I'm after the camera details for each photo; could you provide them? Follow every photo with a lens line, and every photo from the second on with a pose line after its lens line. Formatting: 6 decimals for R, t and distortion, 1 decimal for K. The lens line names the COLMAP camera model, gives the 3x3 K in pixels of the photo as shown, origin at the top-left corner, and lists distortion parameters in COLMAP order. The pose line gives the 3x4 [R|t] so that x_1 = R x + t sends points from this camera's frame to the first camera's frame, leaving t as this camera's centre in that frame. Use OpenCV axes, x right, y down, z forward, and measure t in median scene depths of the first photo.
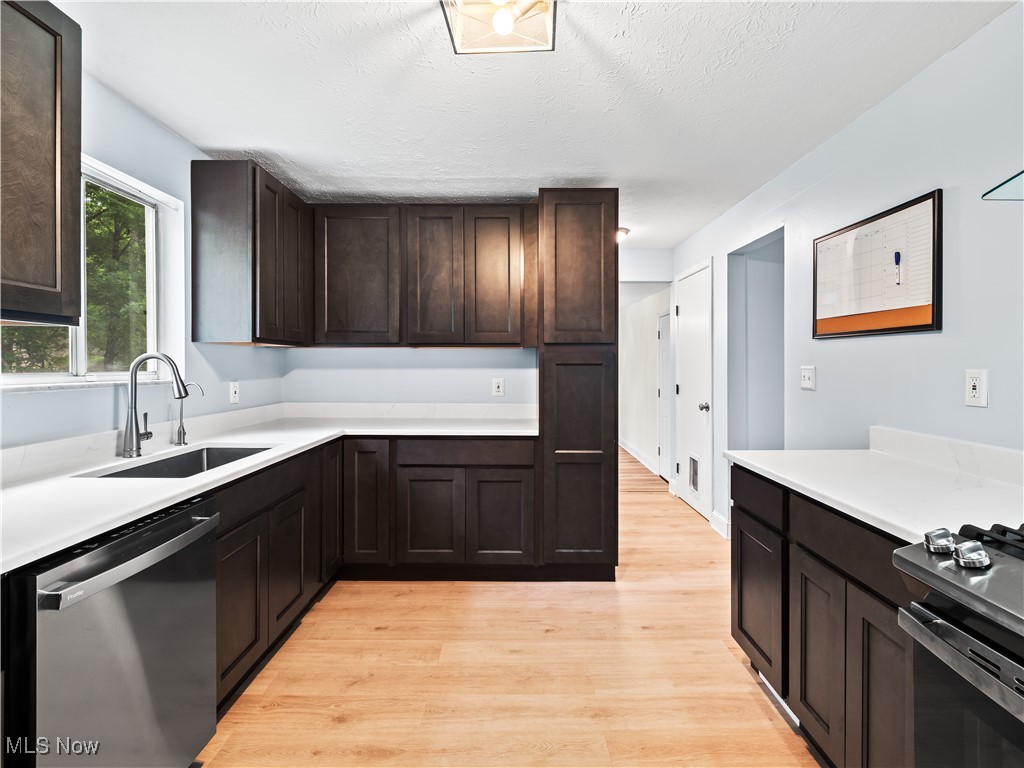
lens RADIAL K [[501.2, 0, 515.6], [0, 501.2, 366.8], [0, 0, 1]] dist [0.006476, -0.004960]
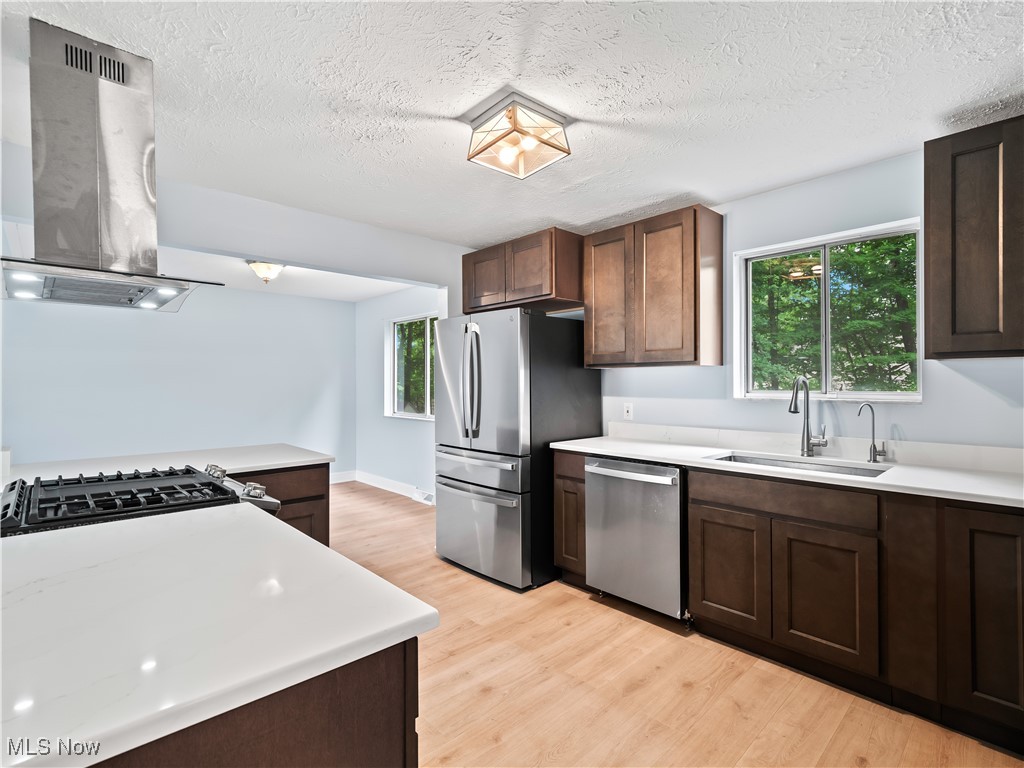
lens RADIAL K [[501.2, 0, 515.2], [0, 501.2, 383.9], [0, 0, 1]] dist [0.006476, -0.004960]
pose [[-0.729625, 0.000893, -0.683847, 0.488924], [-0.001309, 0.999995, 0.002702, -0.008628], [0.683847, 0.002867, -0.729620, 1.017523]]
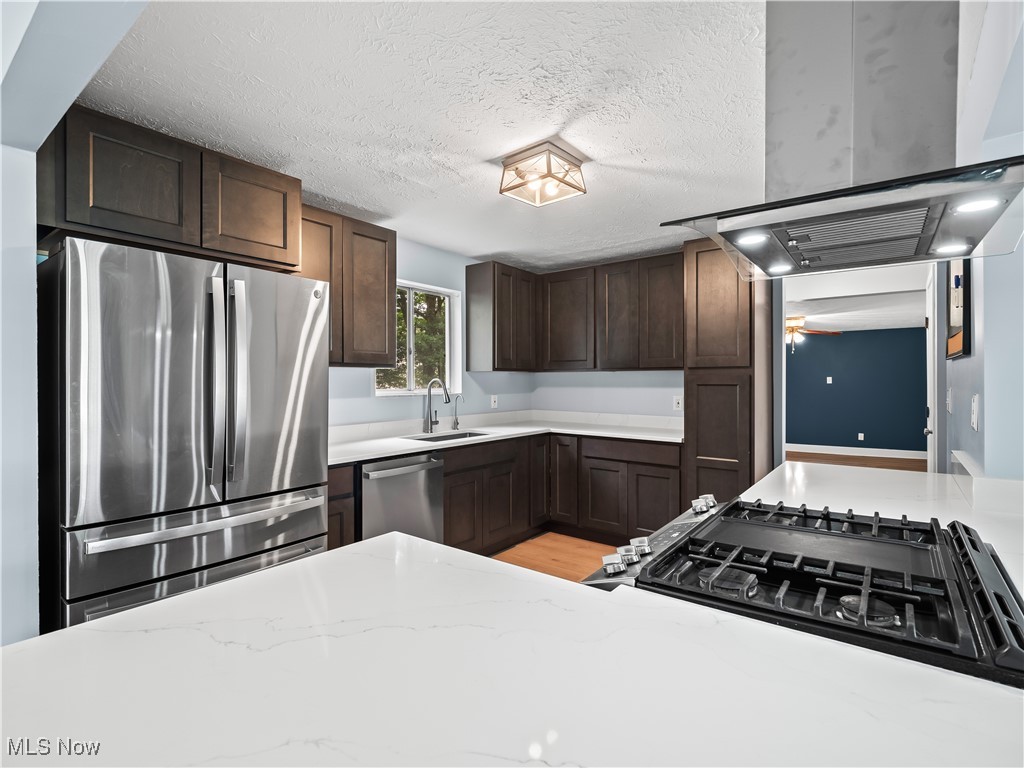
lens RADIAL K [[501.2, 0, 517.9], [0, 501.2, 382.4], [0, 0, 1]] dist [0.006476, -0.004960]
pose [[0.796553, 0.001526, -0.604567, 0.474209], [-0.001053, 0.999999, 0.001138, -0.012034], [0.604568, -0.000270, 0.796554, -0.228654]]
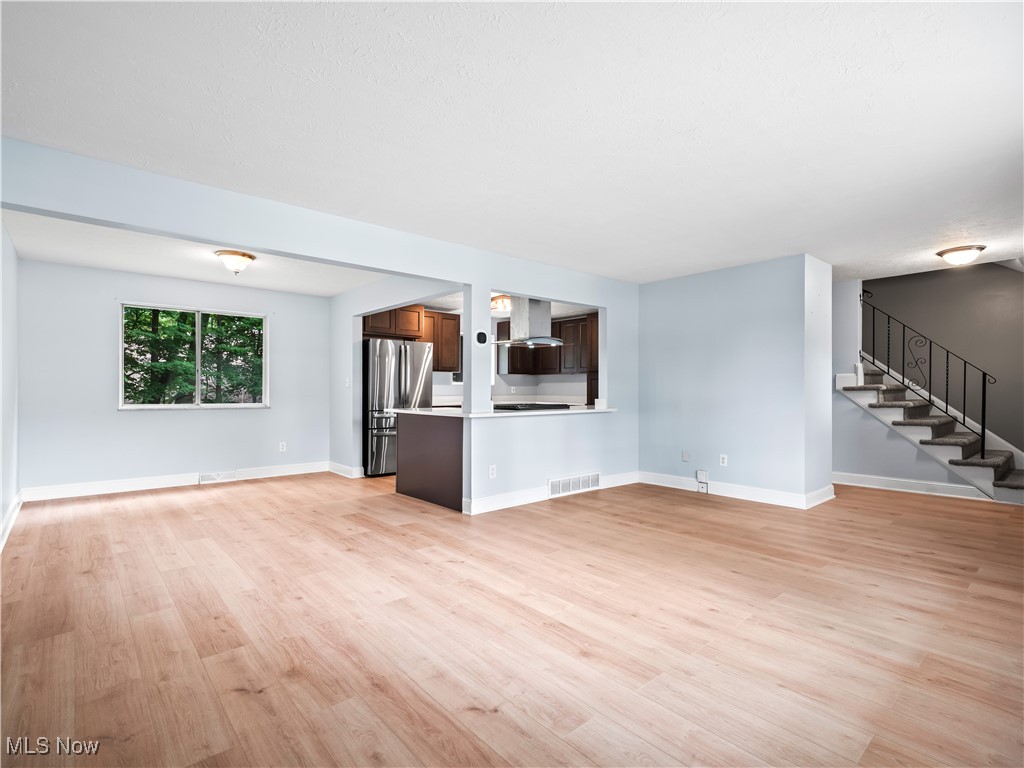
lens RADIAL K [[501.2, 0, 514.6], [0, 501.2, 390.3], [0, 0, 1]] dist [0.006476, -0.004960]
pose [[0.656787, 0.001549, -0.754074, 1.850796], [-0.005155, 0.999984, -0.002436, 0.062624], [0.754058, 0.005488, 0.656785, -1.073217]]
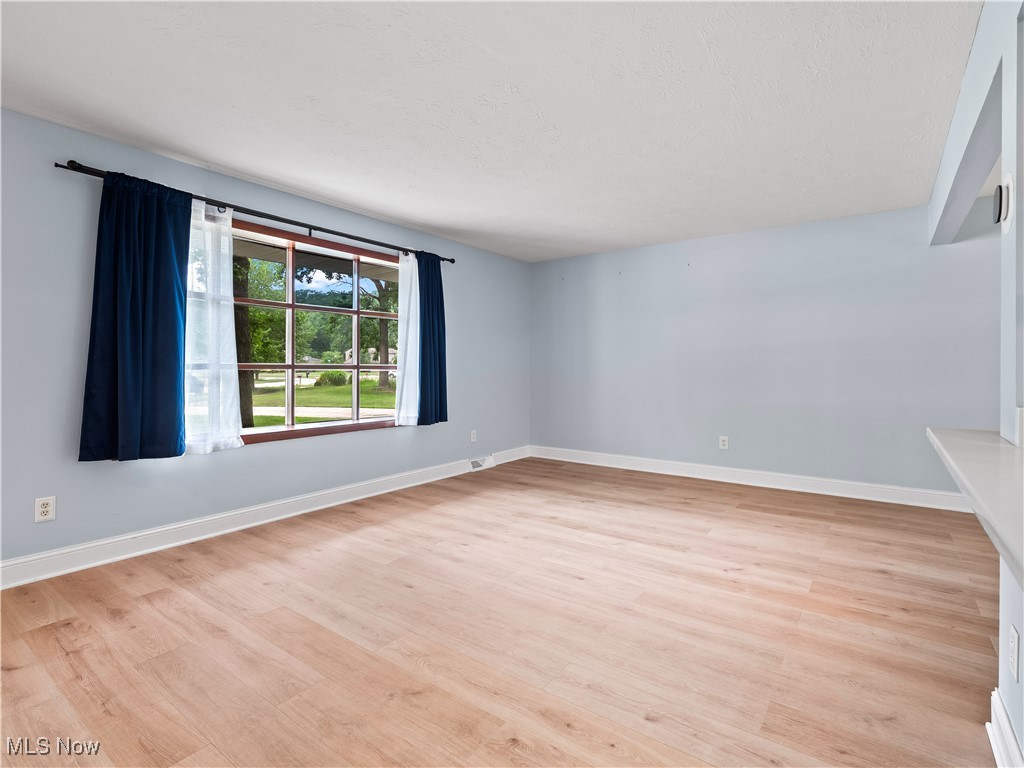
lens RADIAL K [[501.2, 0, 516.6], [0, 501.2, 365.1], [0, 0, 1]] dist [0.006476, -0.004960]
pose [[-0.808680, 0.003324, 0.588239, 0.688560], [0.004348, 0.999990, 0.000327, 0.055883], [-0.588232, 0.002822, -0.808687, 0.575343]]
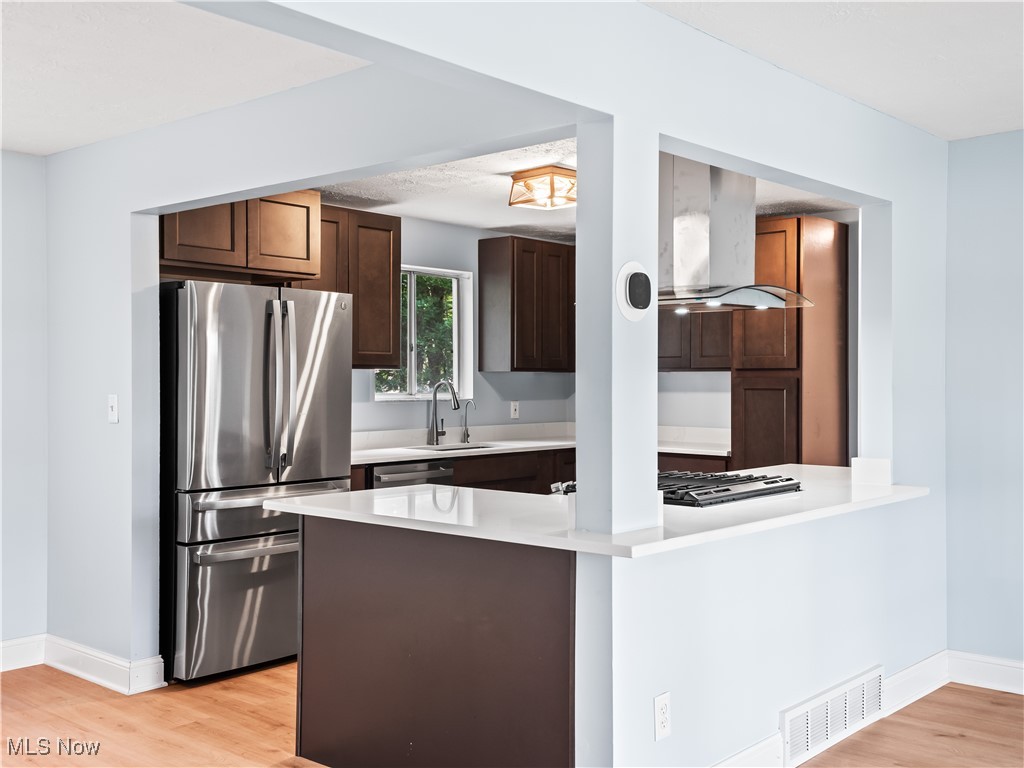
lens RADIAL K [[1042.4, 0, 516.9], [0, 1042.4, 380.6], [0, 0, 1]] dist [0.073605, 0.000000]
pose [[0.751708, 0.000688, -0.659496, 1.177359], [-0.003642, 0.999989, -0.003108, -0.014102], [0.659486, 0.004738, 0.751702, -0.962484]]
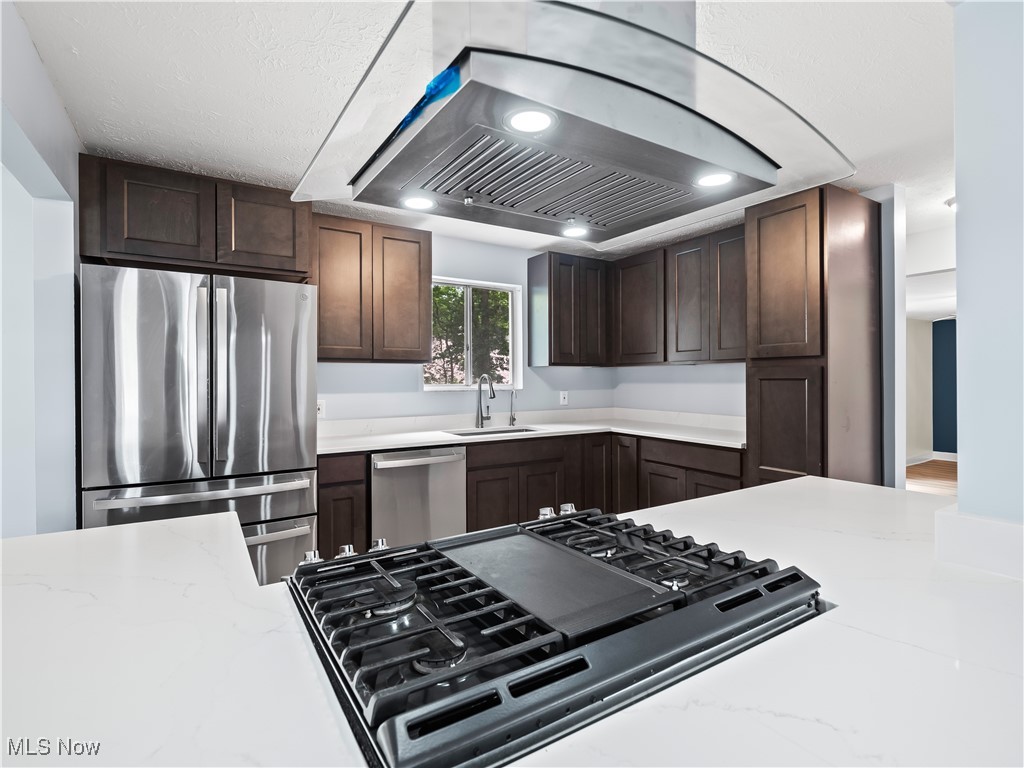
lens RADIAL K [[501.2, 0, 512.4], [0, 501.2, 380.4], [0, 0, 1]] dist [0.006476, -0.004960]
pose [[0.528218, 0.000258, -0.849109, 0.676747], [0.001338, 0.999998, 0.001136, -0.004434], [0.849108, -0.001736, 0.528217, 0.058143]]
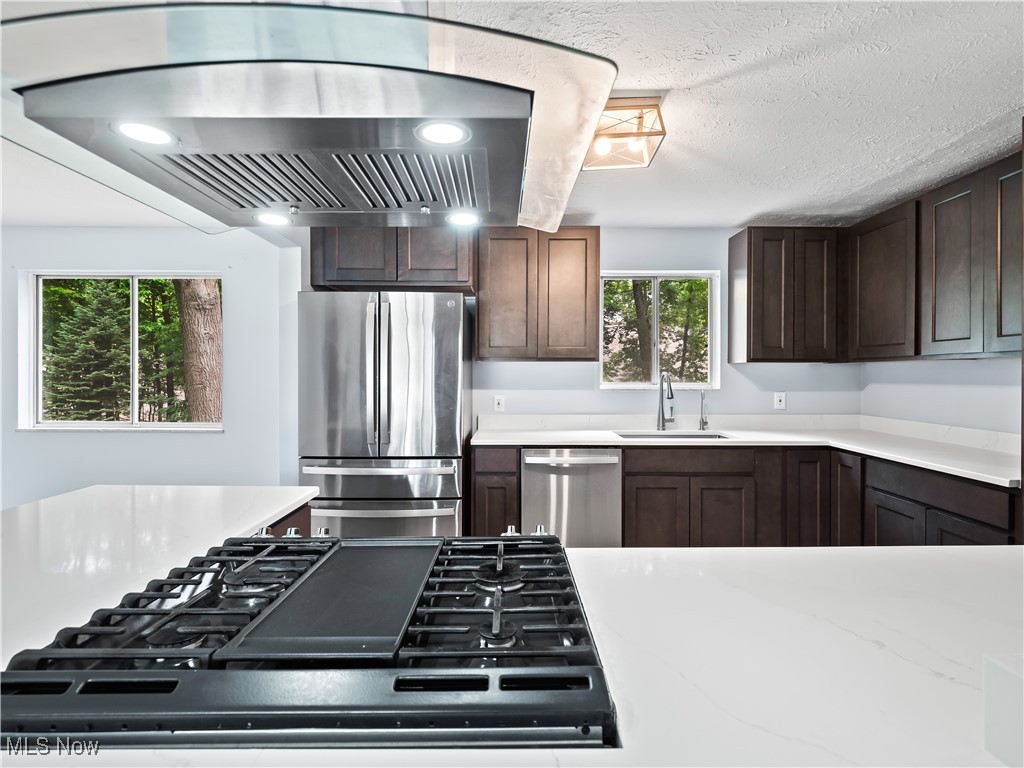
lens RADIAL K [[501.2, 0, 512.4], [0, 501.2, 378.5], [0, 0, 1]] dist [0.006476, -0.004960]
pose [[0.003468, 0.007858, -0.999963, 0.726552], [-0.004877, 0.999957, 0.007841, -0.011811], [0.999982, 0.004850, 0.003506, 0.328094]]
